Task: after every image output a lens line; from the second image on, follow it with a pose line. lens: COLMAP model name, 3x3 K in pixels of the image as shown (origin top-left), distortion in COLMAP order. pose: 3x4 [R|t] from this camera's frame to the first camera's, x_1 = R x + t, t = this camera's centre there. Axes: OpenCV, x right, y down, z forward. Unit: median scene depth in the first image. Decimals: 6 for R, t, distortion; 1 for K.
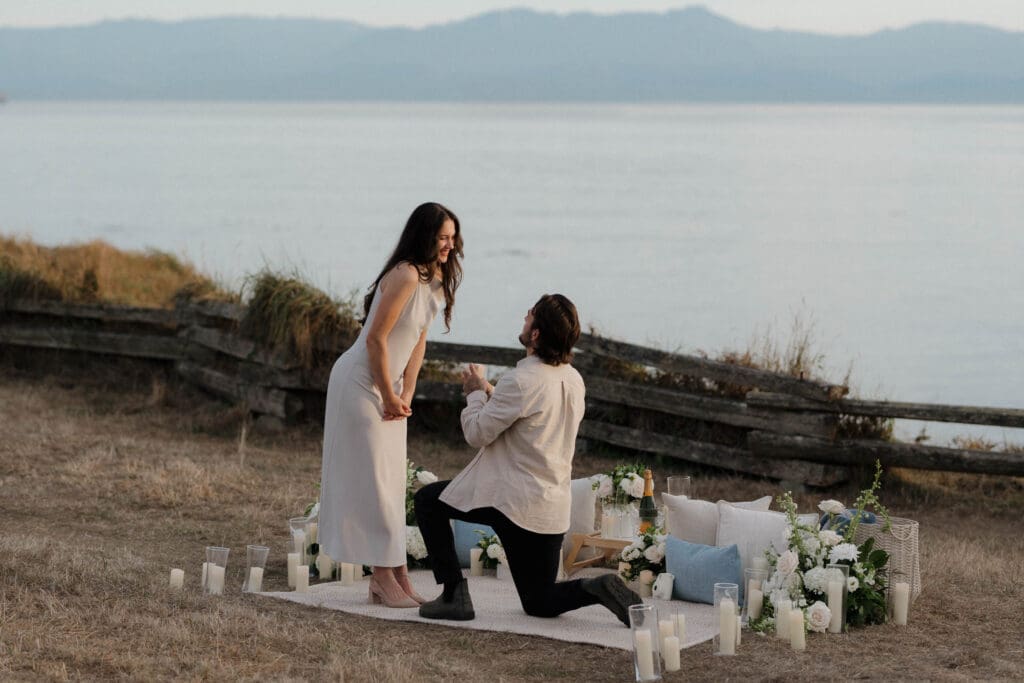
lens RADIAL K [[2513.4, 0, 486.5], [0, 2513.4, 343.4], [0, 0, 1]] dist [-0.013251, -0.214718]
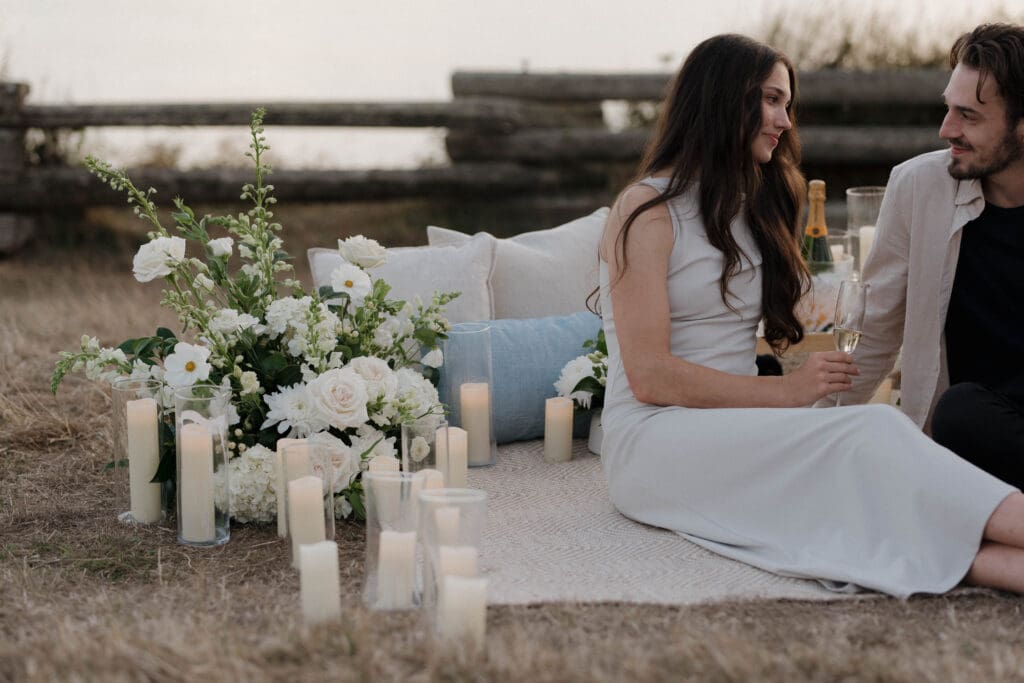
lens RADIAL K [[2414.2, 0, 512.0], [0, 2414.2, 341.5], [0, 0, 1]] dist [0.000140, 0.010267]
pose [[0.643722, -0.127342, 0.754590, -0.228783], [0.055889, 0.991248, 0.119603, 0.015947], [-0.763216, -0.034818, 0.645205, 0.530236]]
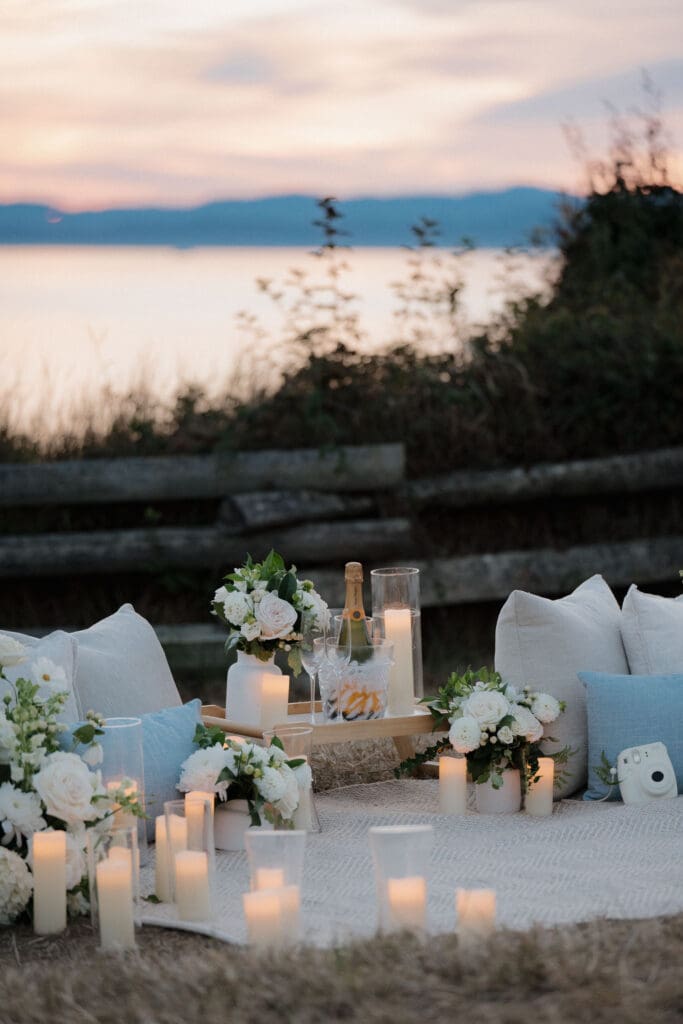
lens RADIAL K [[3846.7, 0, 341.5], [0, 3846.7, 512.0], [0, 0, 1]] dist [-0.073613, 4.264982]
pose [[0.279548, -0.066399, 0.957833, -0.429460], [0.086503, 0.995291, 0.043749, 0.007408], [-0.956227, 0.070626, 0.283975, 0.569435]]
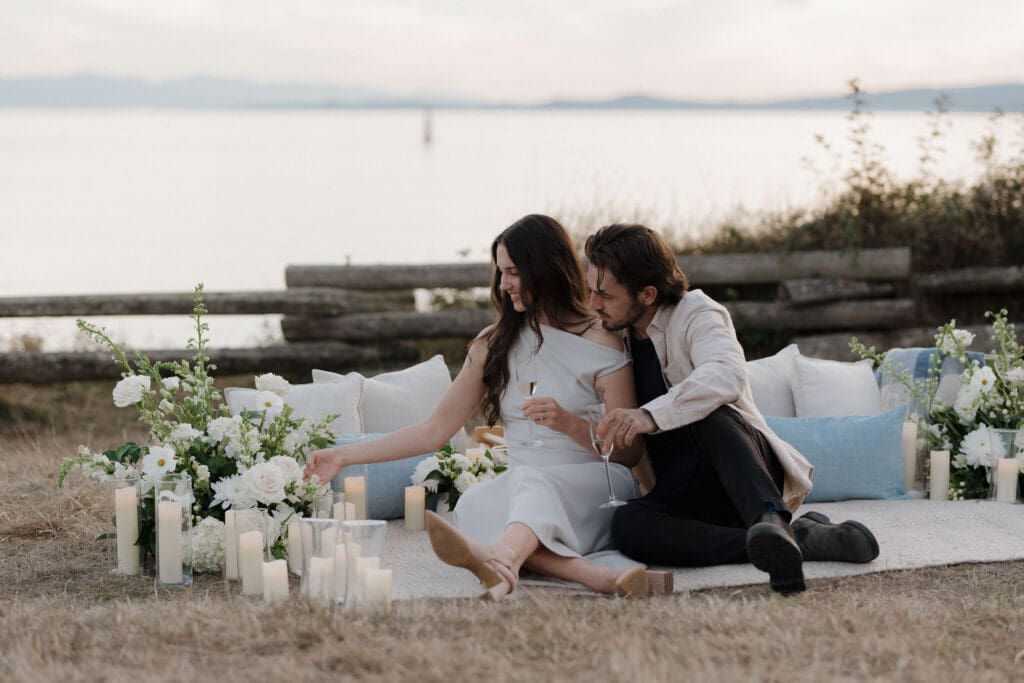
lens RADIAL K [[2414.2, 0, 512.0], [0, 2414.2, 341.5], [0, 0, 1]] dist [0.000140, 0.010267]
pose [[0.570625, -0.077216, 0.817573, -0.330150], [0.074317, 0.996340, 0.042229, 0.017532], [-0.817841, 0.036663, 0.574275, 0.463866]]
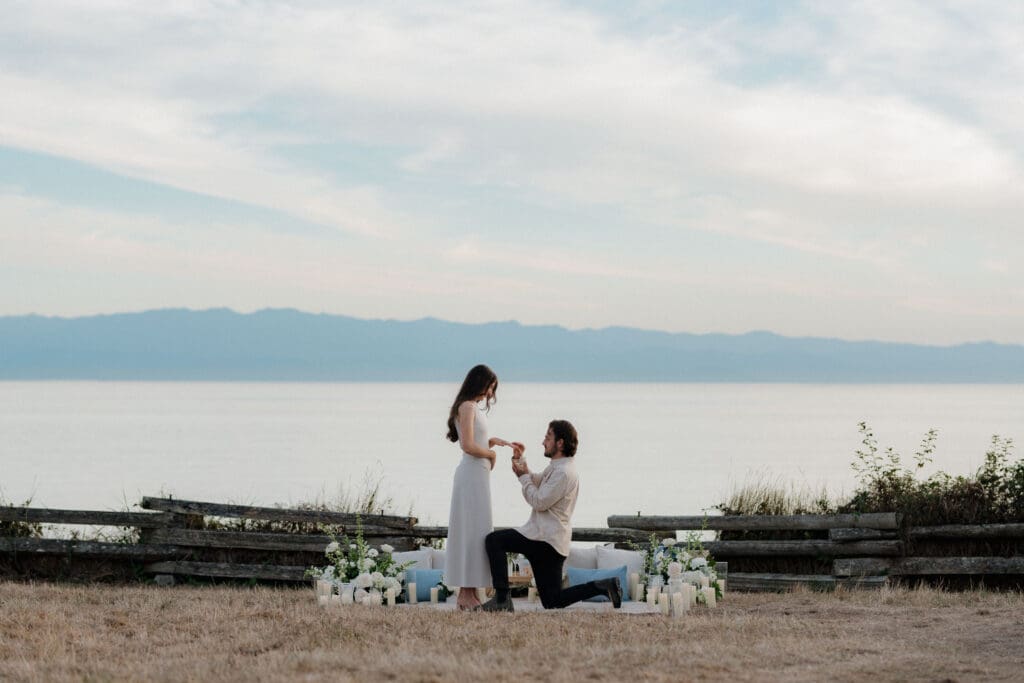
lens RADIAL K [[2513.4, 0, 486.5], [0, 2513.4, 343.4], [0, 0, 1]] dist [-0.013251, -0.214718]
pose [[0.862586, 0.008716, 0.505835, -0.578322], [0.046041, 0.994350, -0.095647, 0.058756], [-0.503810, 0.105793, 0.857311, -0.317215]]
